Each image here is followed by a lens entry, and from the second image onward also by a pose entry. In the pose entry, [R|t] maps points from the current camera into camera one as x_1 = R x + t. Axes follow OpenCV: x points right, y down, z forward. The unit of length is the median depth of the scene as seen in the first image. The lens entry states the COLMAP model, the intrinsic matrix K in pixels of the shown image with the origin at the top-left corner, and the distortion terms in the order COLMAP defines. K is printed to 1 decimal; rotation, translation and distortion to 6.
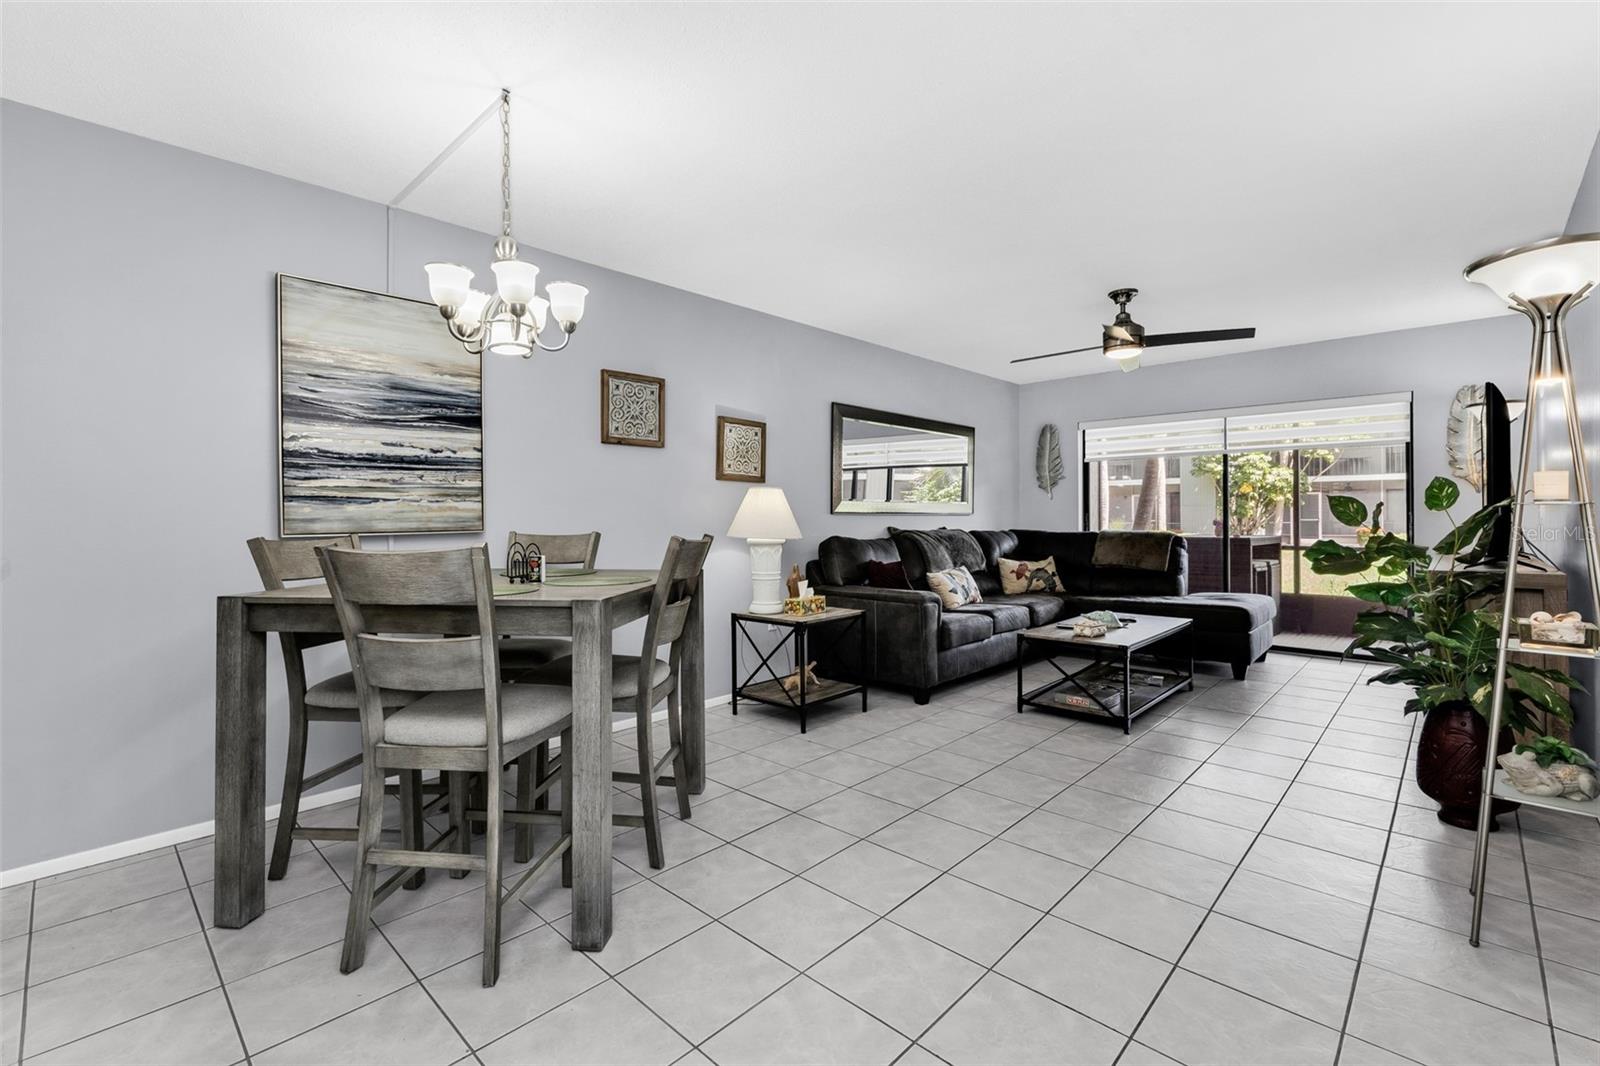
lens RADIAL K [[699.4, 0, 797.9], [0, 699.4, 510.7], [0, 0, 1]] dist [-0.001486, -0.000490]
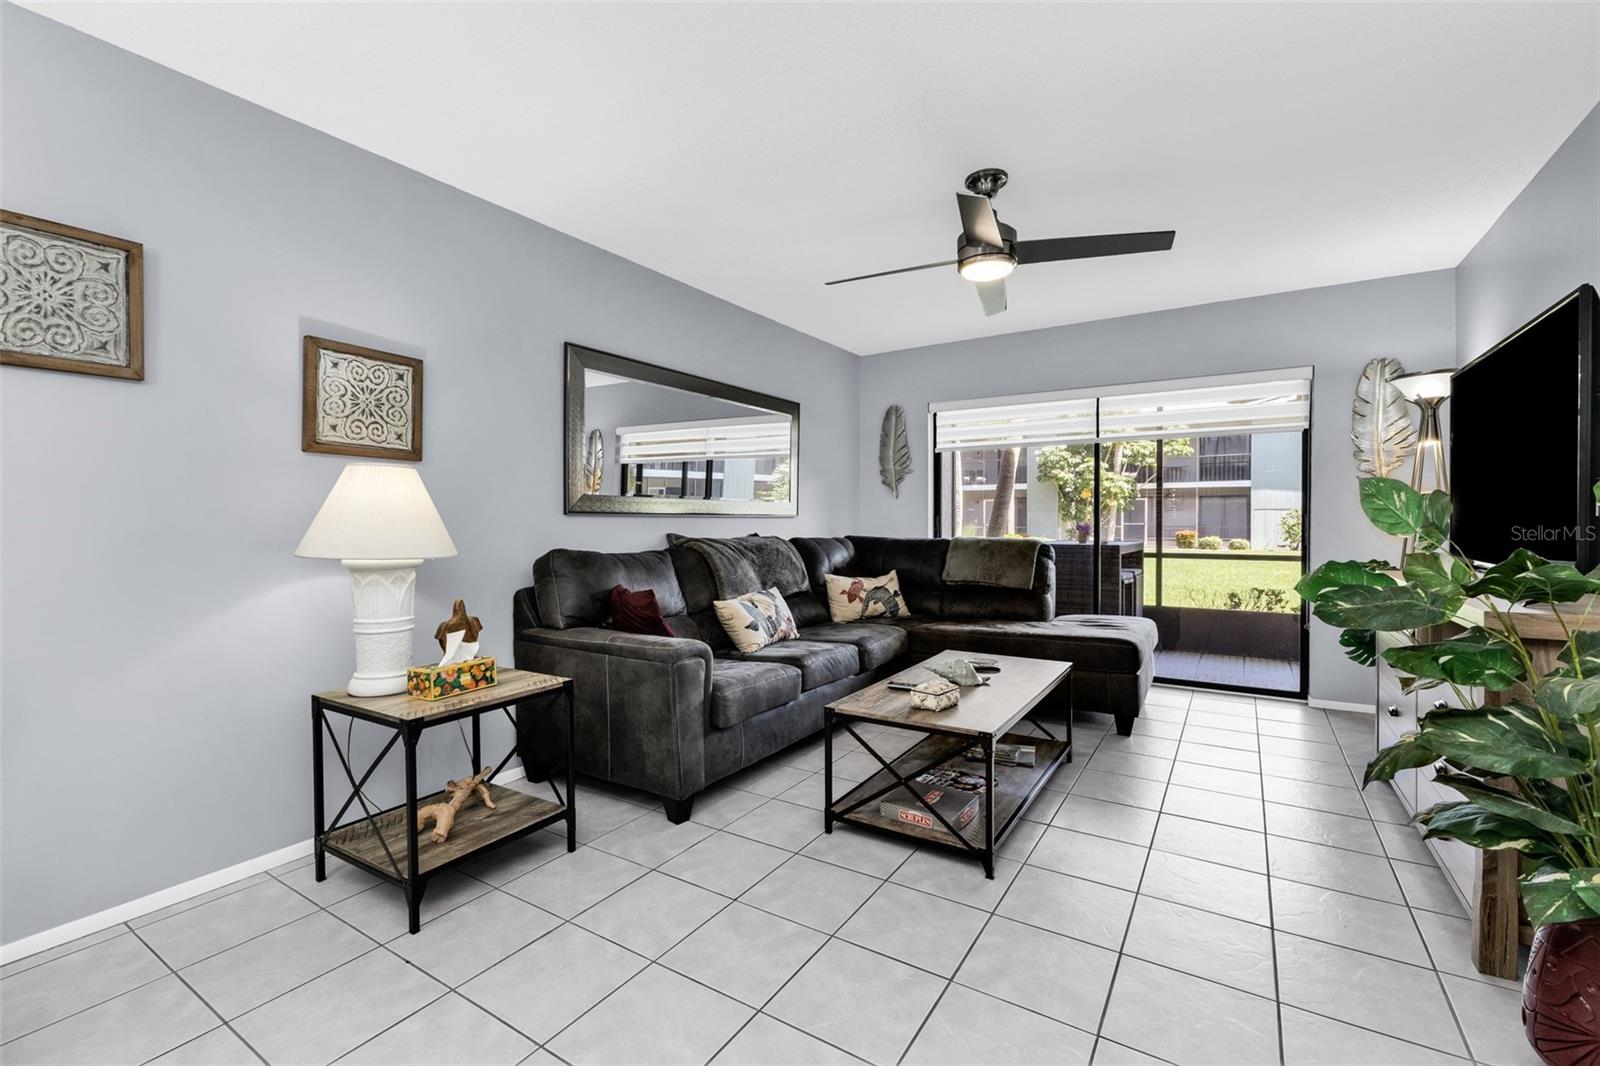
lens RADIAL K [[692.8, 0, 808.4], [0, 692.8, 529.9], [0, 0, 1]] dist [-0.000871, -0.000706]
pose [[0.980140, -0.001787, 0.198301, 0.149182], [-0.002466, 0.999772, 0.021197, 0.004902], [-0.198294, -0.021265, 0.979912, 0.338154]]
